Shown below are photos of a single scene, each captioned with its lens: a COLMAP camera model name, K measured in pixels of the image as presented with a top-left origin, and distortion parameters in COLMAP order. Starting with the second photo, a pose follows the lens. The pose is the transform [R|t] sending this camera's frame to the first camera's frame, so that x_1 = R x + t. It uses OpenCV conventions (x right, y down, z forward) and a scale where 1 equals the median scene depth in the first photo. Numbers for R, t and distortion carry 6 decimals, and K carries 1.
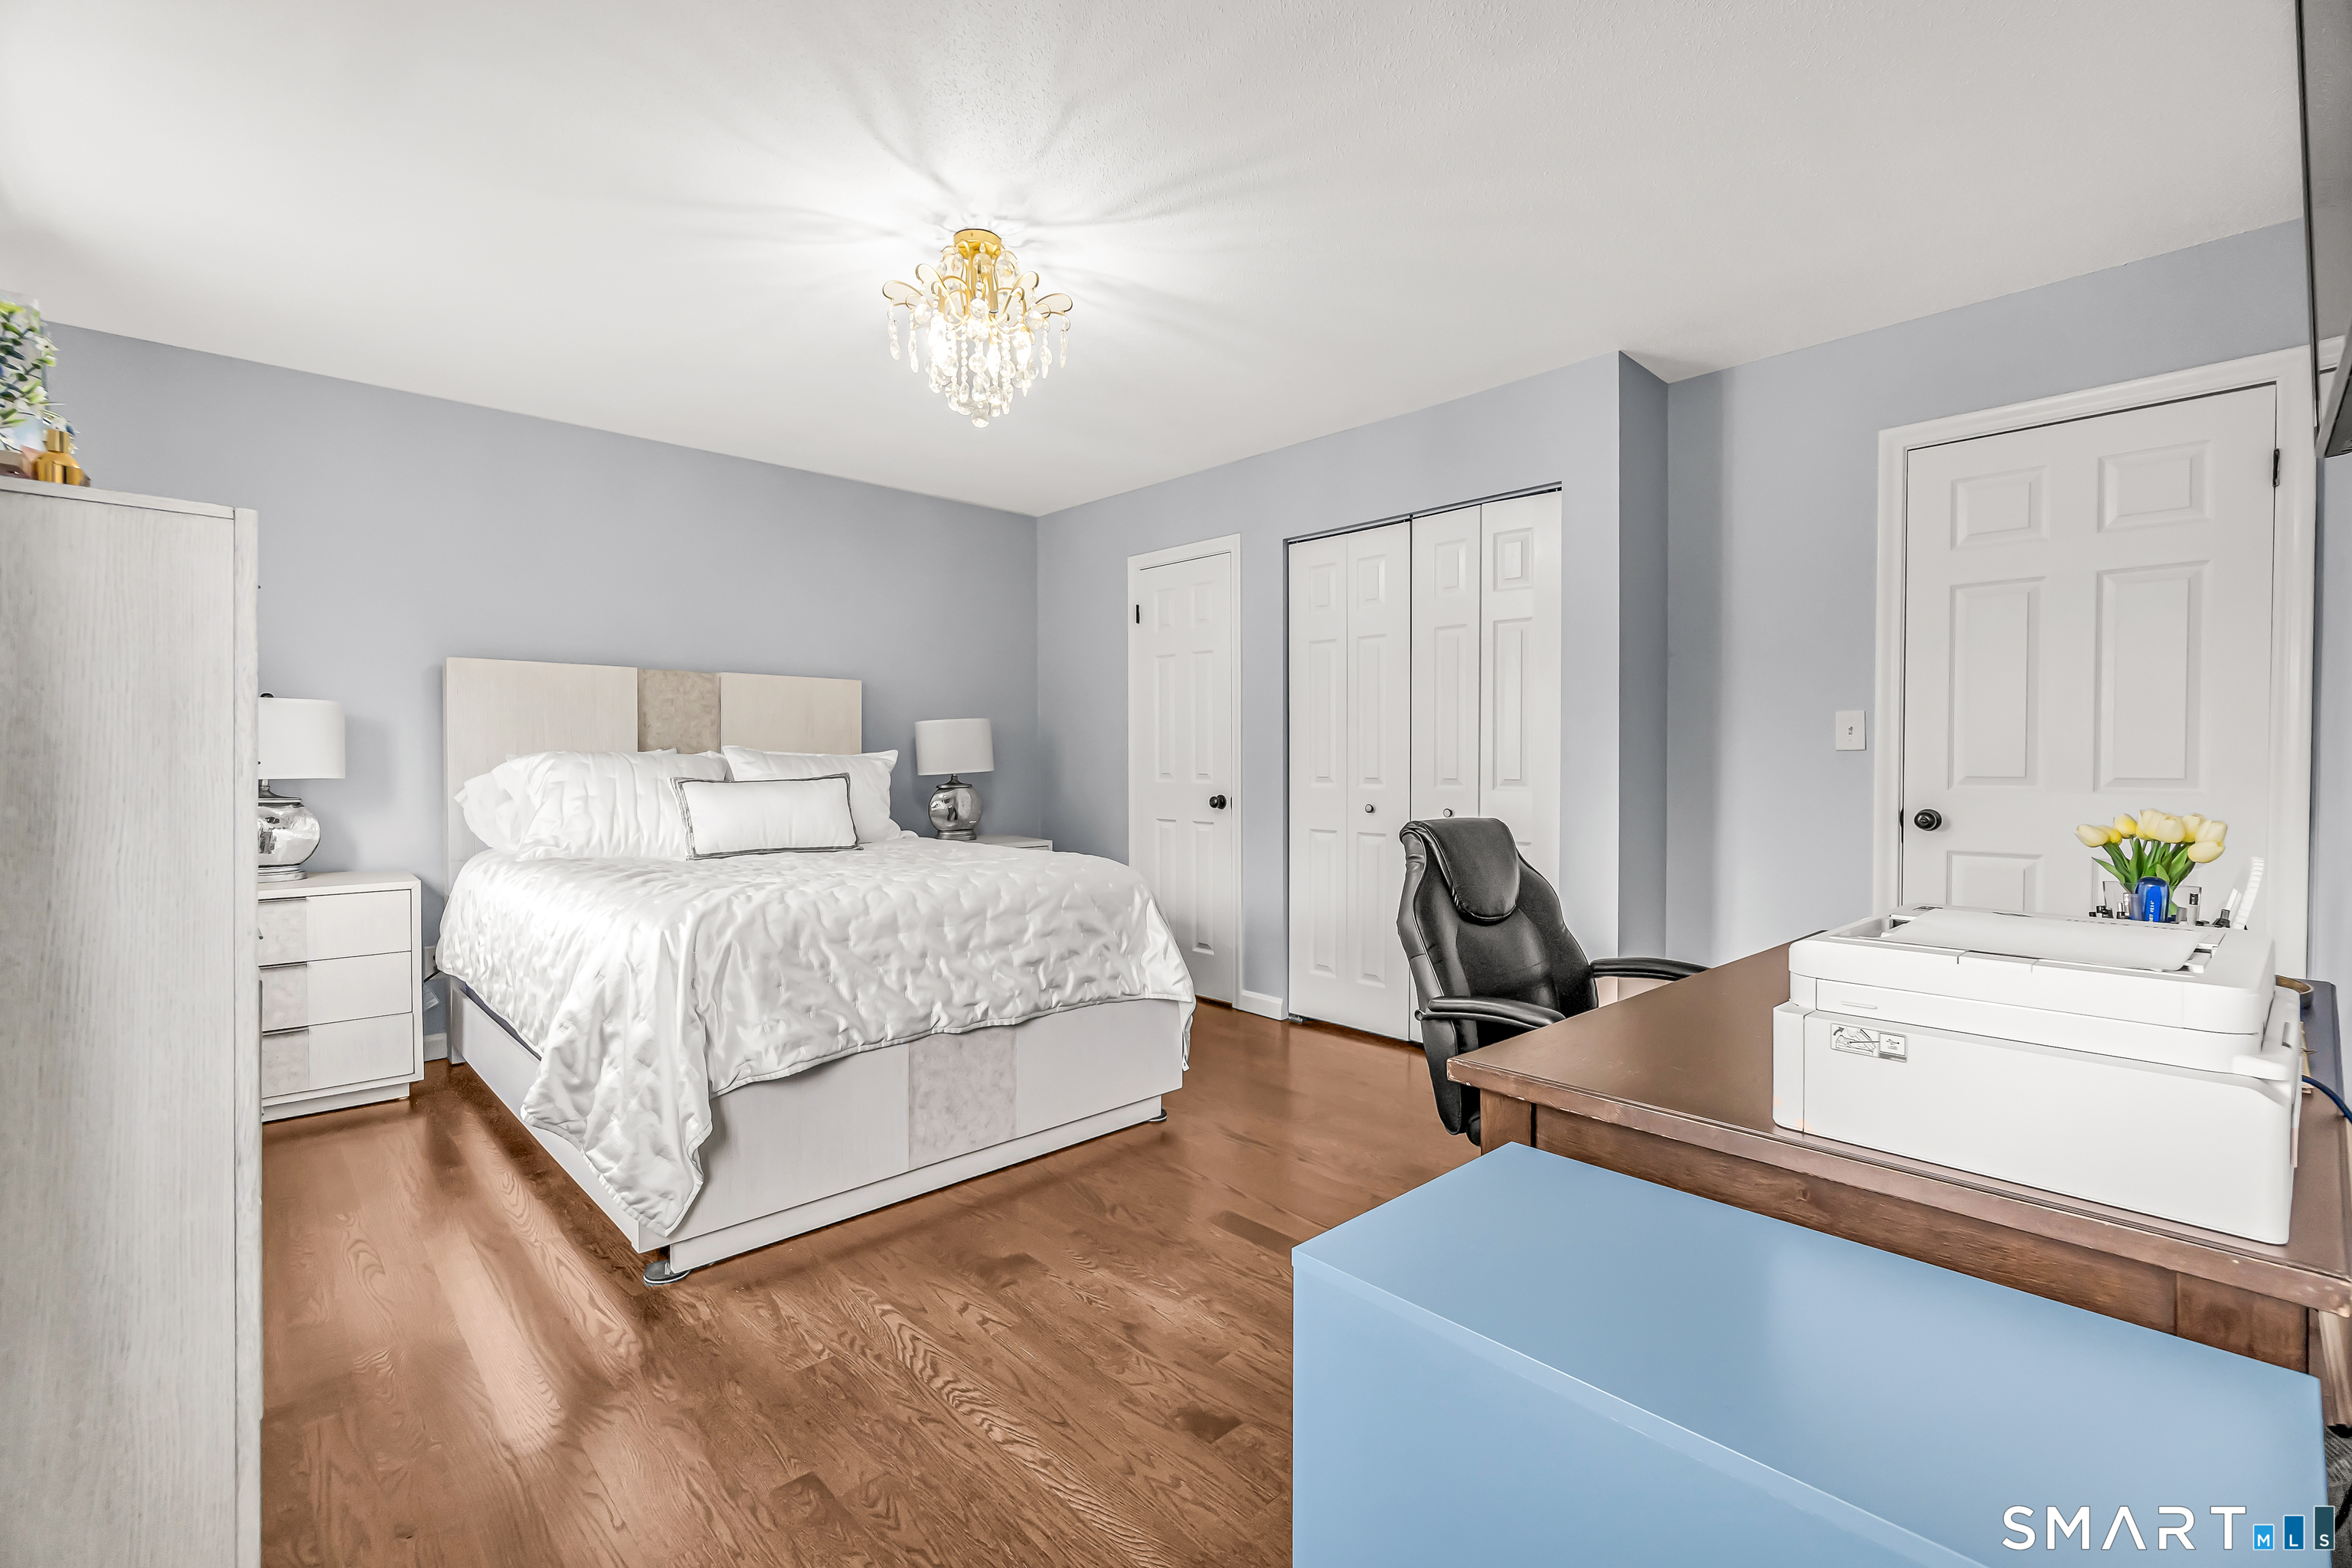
lens RADIAL K [[1049.8, 0, 1166.9], [0, 1049.8, 781.0], [0, 0, 1]] dist [-0.003500, -0.001000]
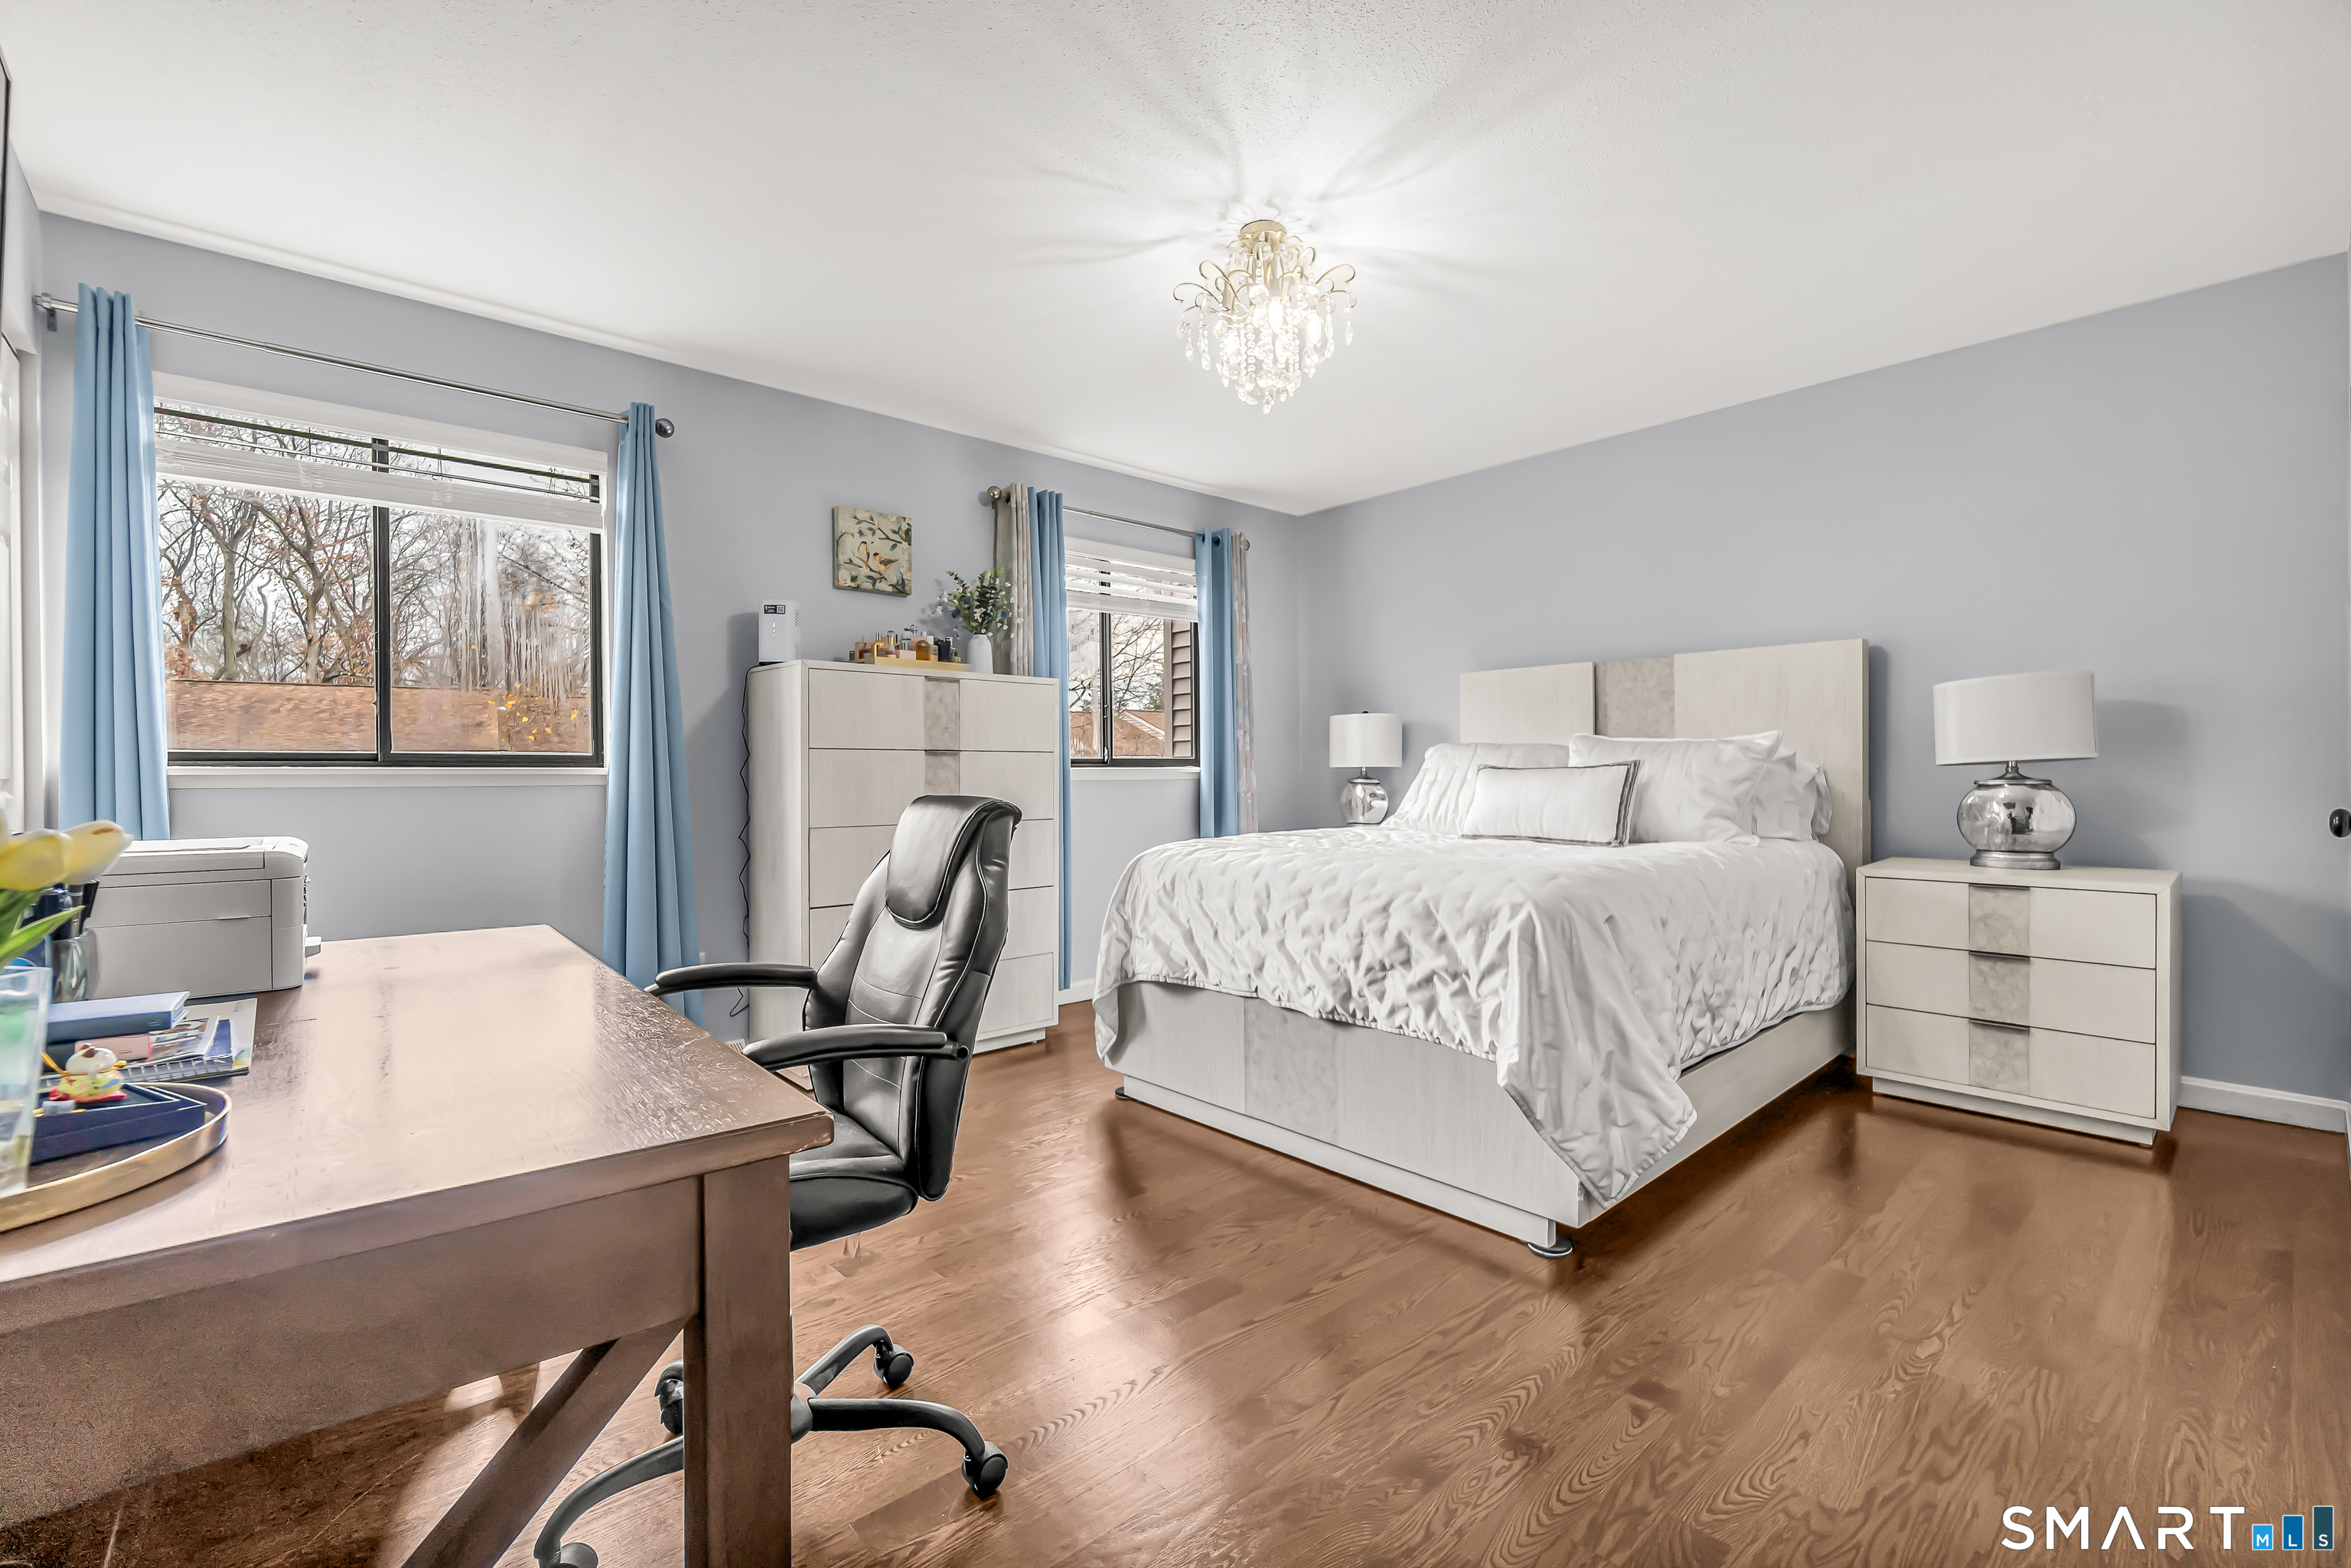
lens RADIAL K [[1049.3, 0, 1165.7], [0, 1049.3, 786.8], [0, 0, 1]] dist [-0.003500, -0.001000]
pose [[-0.060213, 0.011670, -0.998117, 0.631120], [-0.015971, 0.999792, 0.012653, 0.011149], [0.998058, 0.016703, -0.060014, 0.721507]]
